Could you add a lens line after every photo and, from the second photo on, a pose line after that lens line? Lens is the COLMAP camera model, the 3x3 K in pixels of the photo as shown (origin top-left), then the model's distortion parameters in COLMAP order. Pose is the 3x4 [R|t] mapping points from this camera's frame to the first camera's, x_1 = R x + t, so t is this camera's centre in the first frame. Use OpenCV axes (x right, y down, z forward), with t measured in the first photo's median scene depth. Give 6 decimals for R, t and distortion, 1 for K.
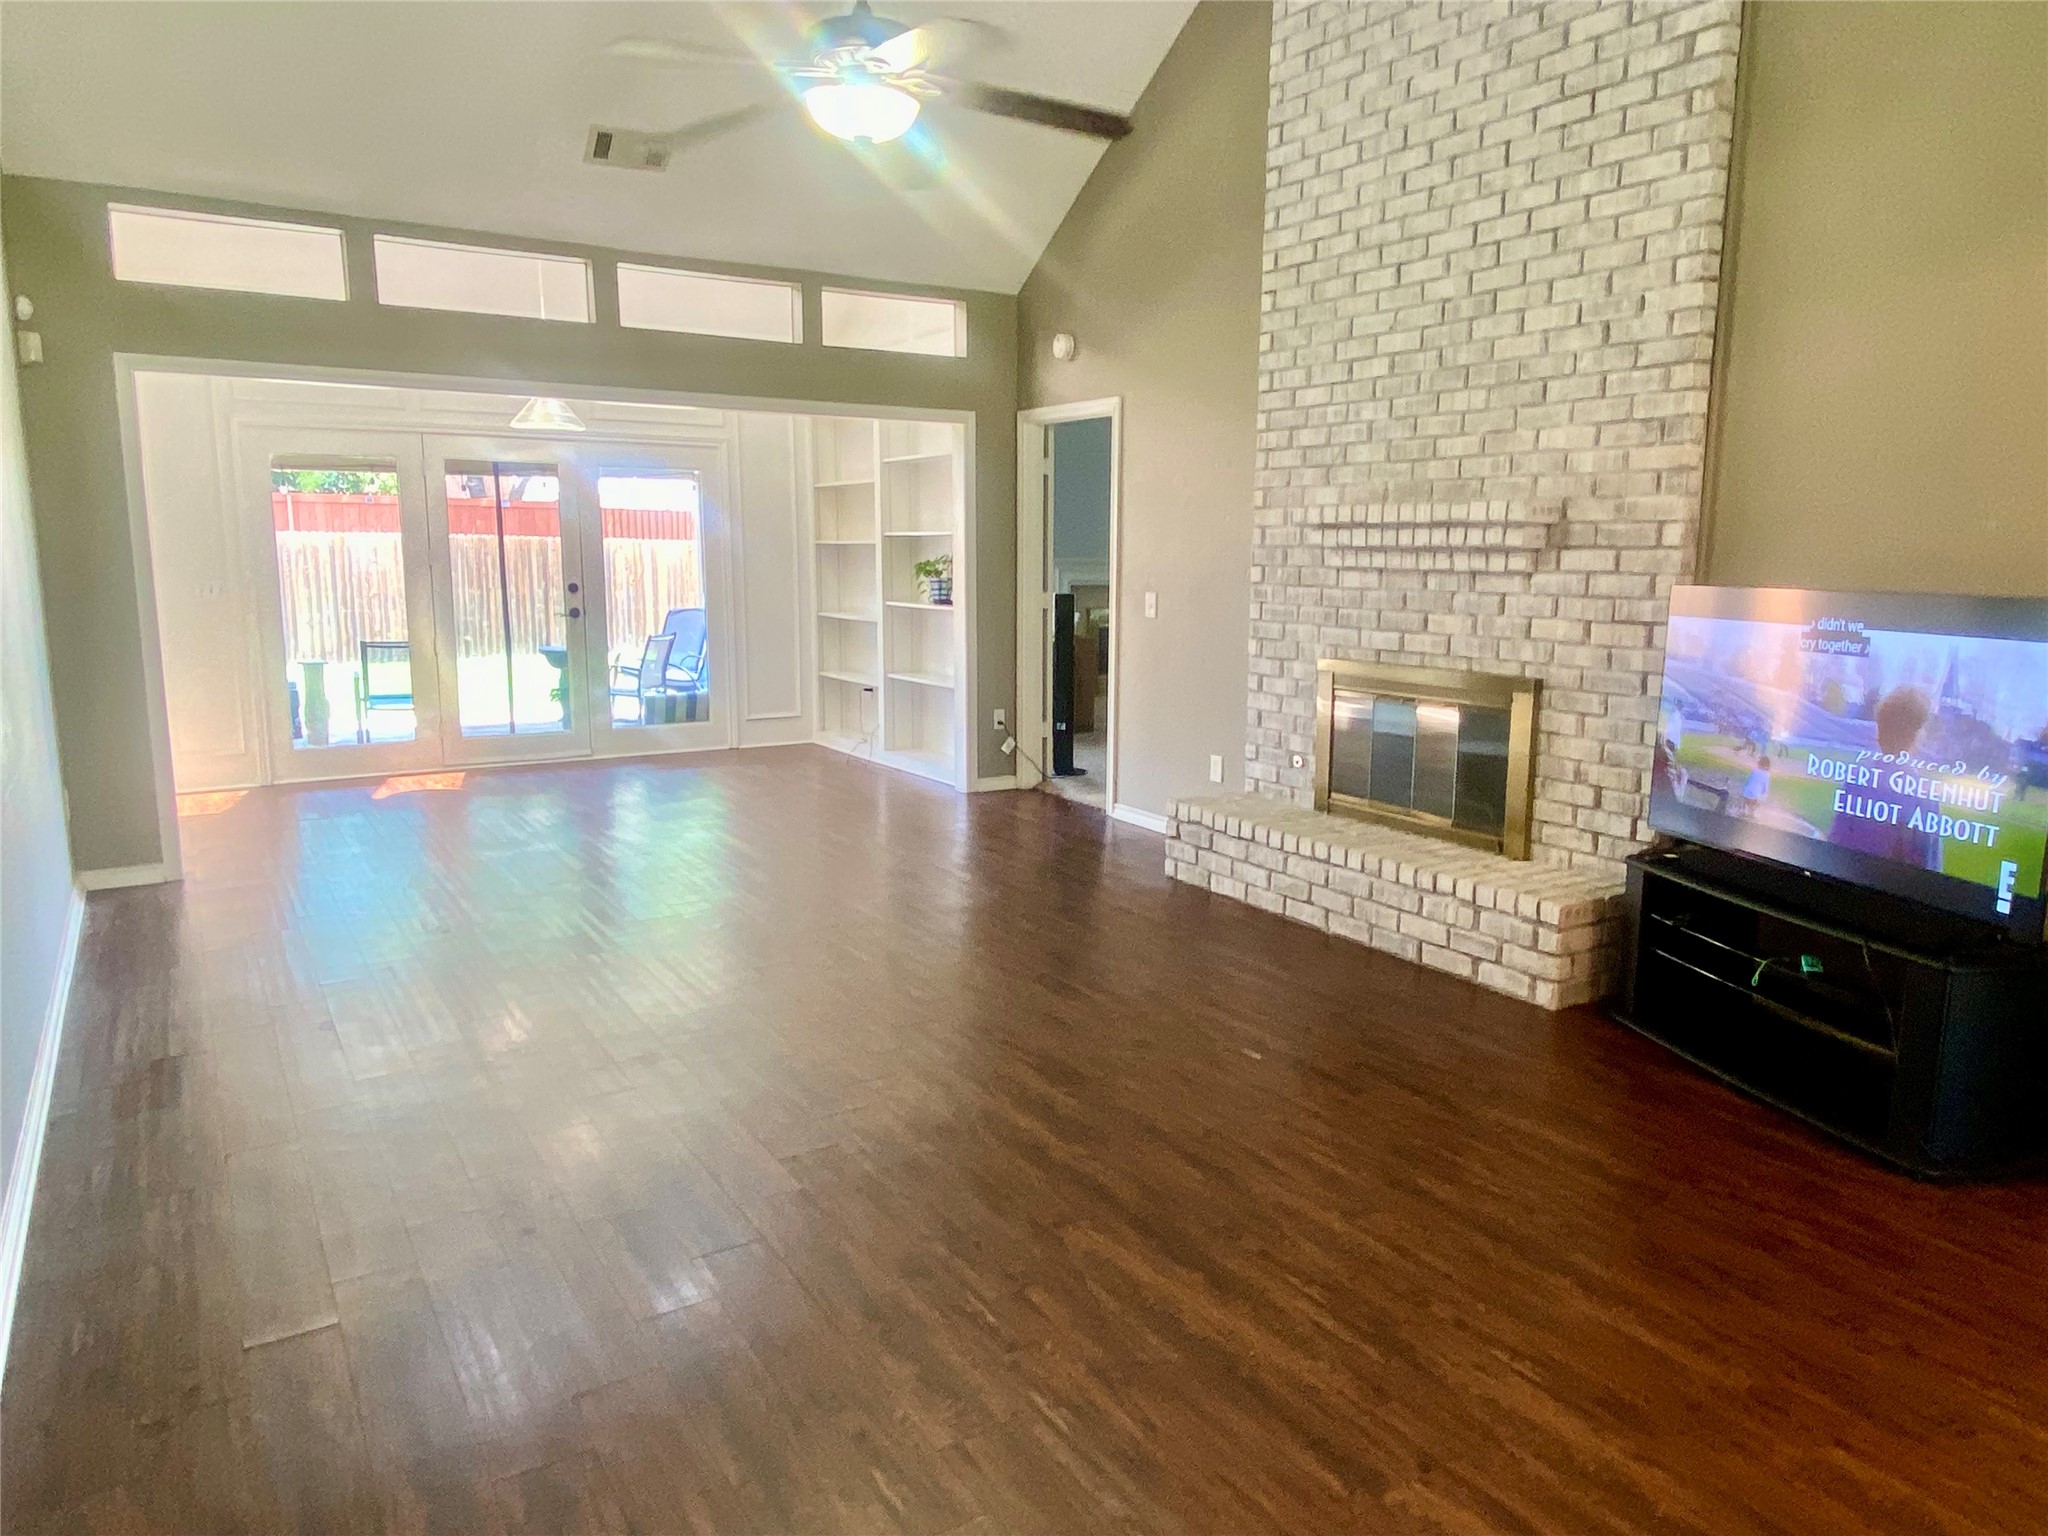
lens RADIAL K [[1324.5, 0, 1032.9], [0, 1324.5, 778.2], [0, 0, 1]] dist [-0.005523, -0.006858]
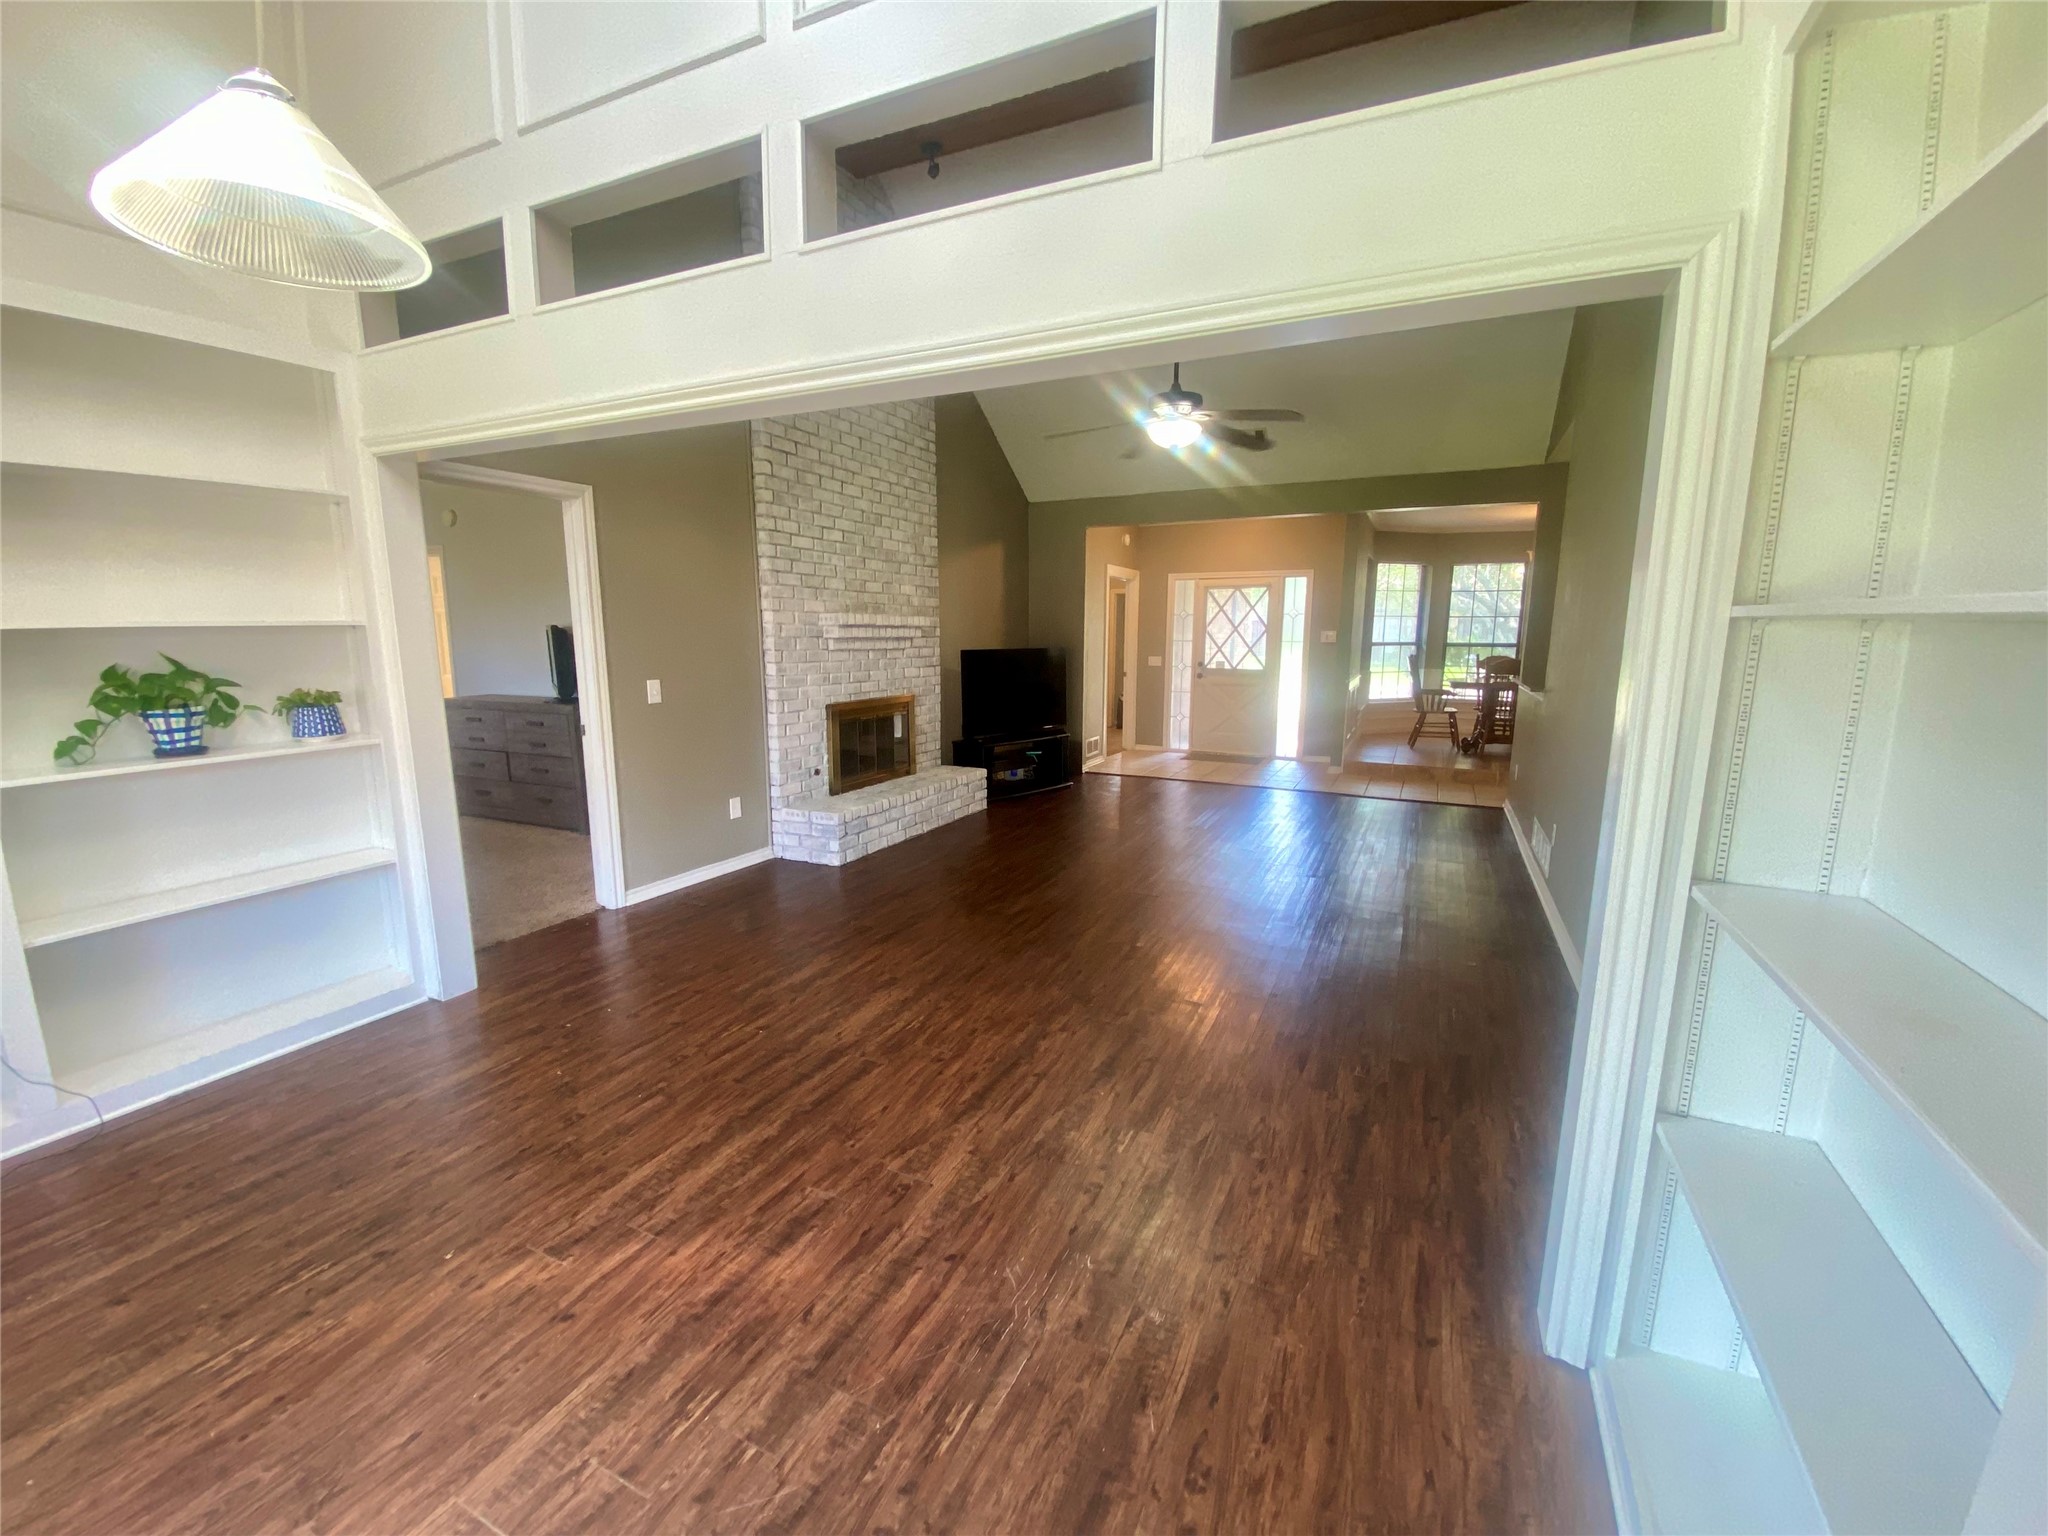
lens RADIAL K [[832.0, 0, 1025.9], [0, 832.0, 790.5], [0, 0, 1]] dist [-0.012365, -0.004000]
pose [[-0.534705, -0.163708, 0.829030, -0.781688], [0.140607, 0.950143, 0.278312, -0.239014], [-0.833259, 0.265382, -0.485028, 1.303182]]
